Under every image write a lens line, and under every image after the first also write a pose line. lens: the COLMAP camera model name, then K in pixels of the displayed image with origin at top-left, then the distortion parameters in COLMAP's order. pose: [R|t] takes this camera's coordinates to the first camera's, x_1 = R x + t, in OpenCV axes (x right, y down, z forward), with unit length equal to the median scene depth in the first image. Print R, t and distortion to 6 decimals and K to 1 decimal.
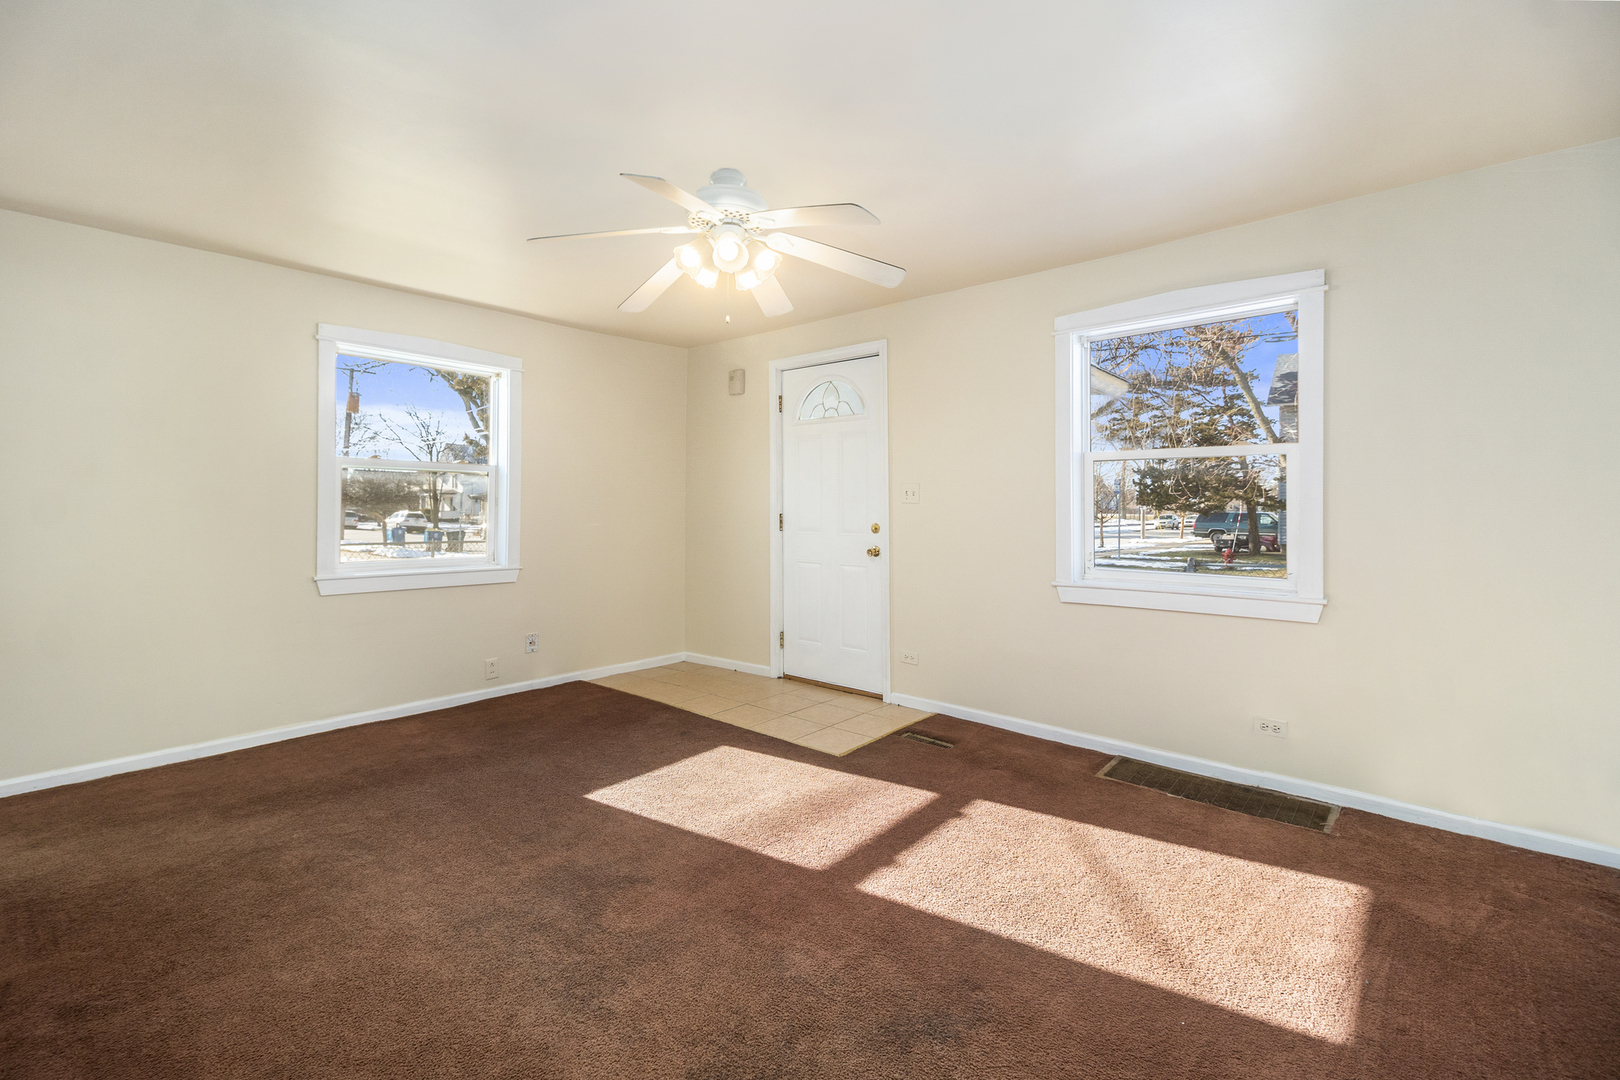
lens RADIAL K [[714.4, 0, 797.4], [0, 714.4, 520.9], [0, 0, 1]] dist [-0.009585, -0.001405]
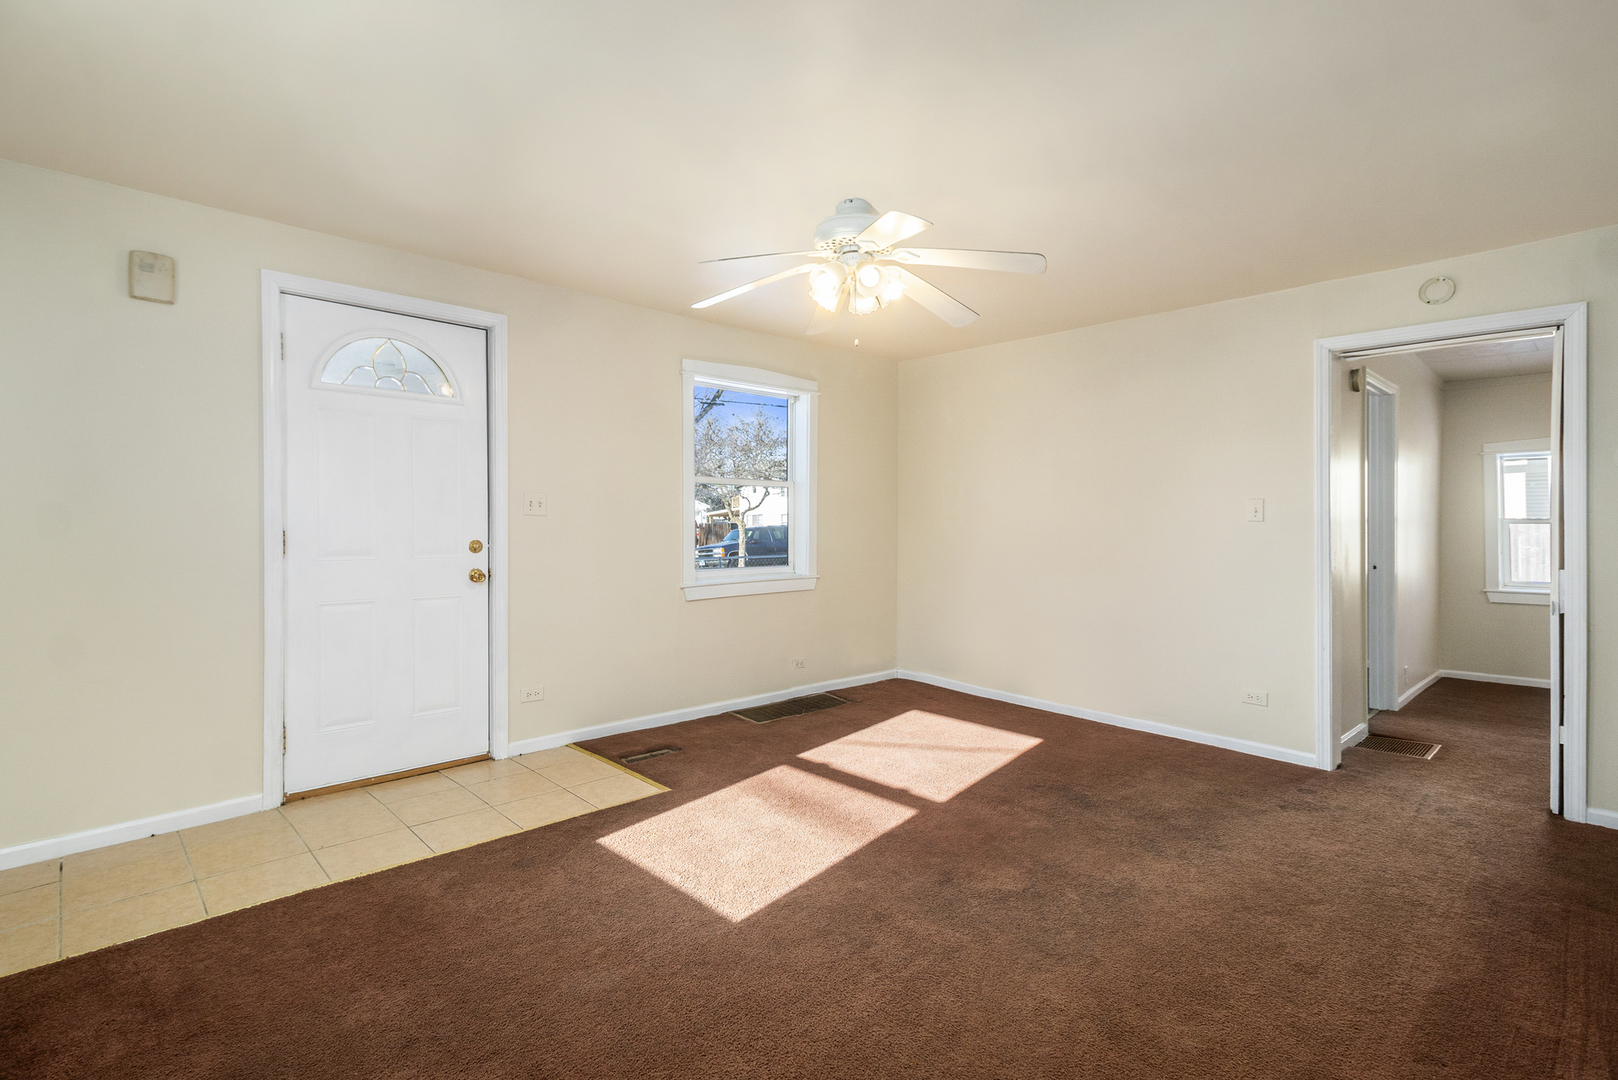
lens RADIAL K [[758.5, 0, 788.5], [0, 758.5, 522.0], [0, 0, 1]] dist [-0.003881, -0.001152]
pose [[0.093130, 0.002669, 0.995650, -0.702047], [0.015149, 0.999877, -0.004097, -0.007643], [-0.995539, 0.015464, 0.093078, 0.584046]]
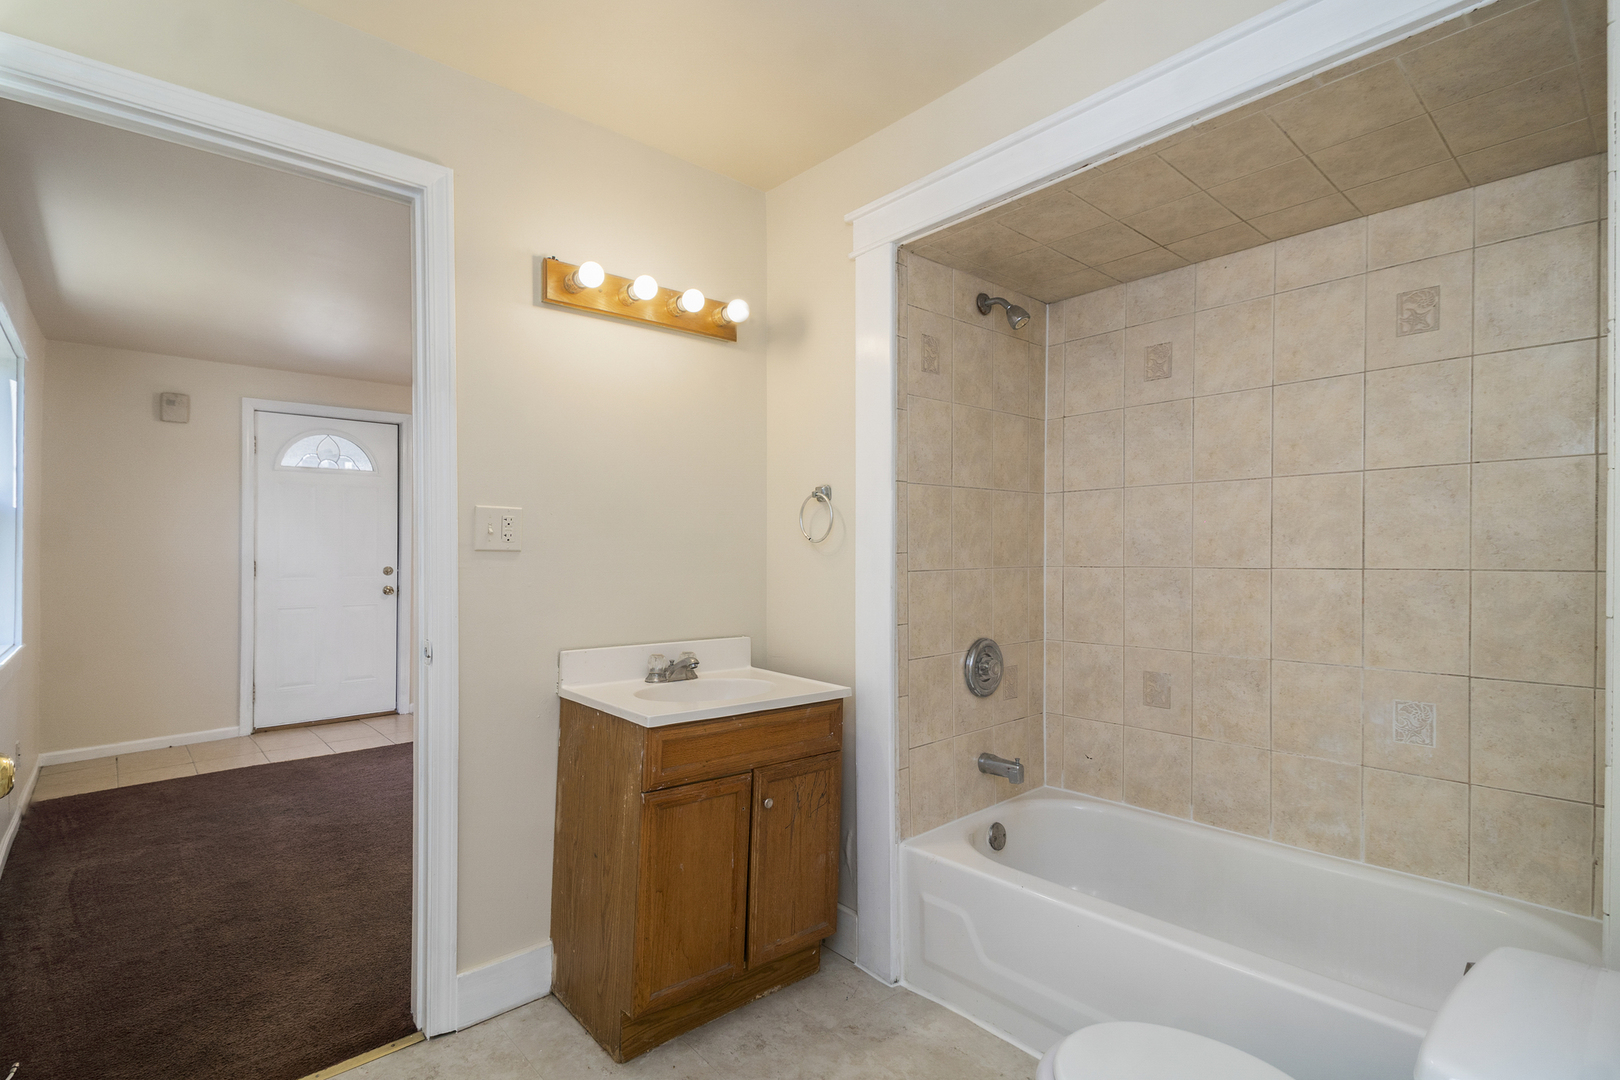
lens RADIAL K [[764.7, 0, 805.4], [0, 764.7, 532.1], [0, 0, 1]] dist [-0.003046, -0.001175]
pose [[0.113787, 0.026267, 0.993158, -1.080572], [0.025222, 0.999252, -0.029318, 0.001289], [-0.993185, 0.028385, 0.113040, 0.172636]]
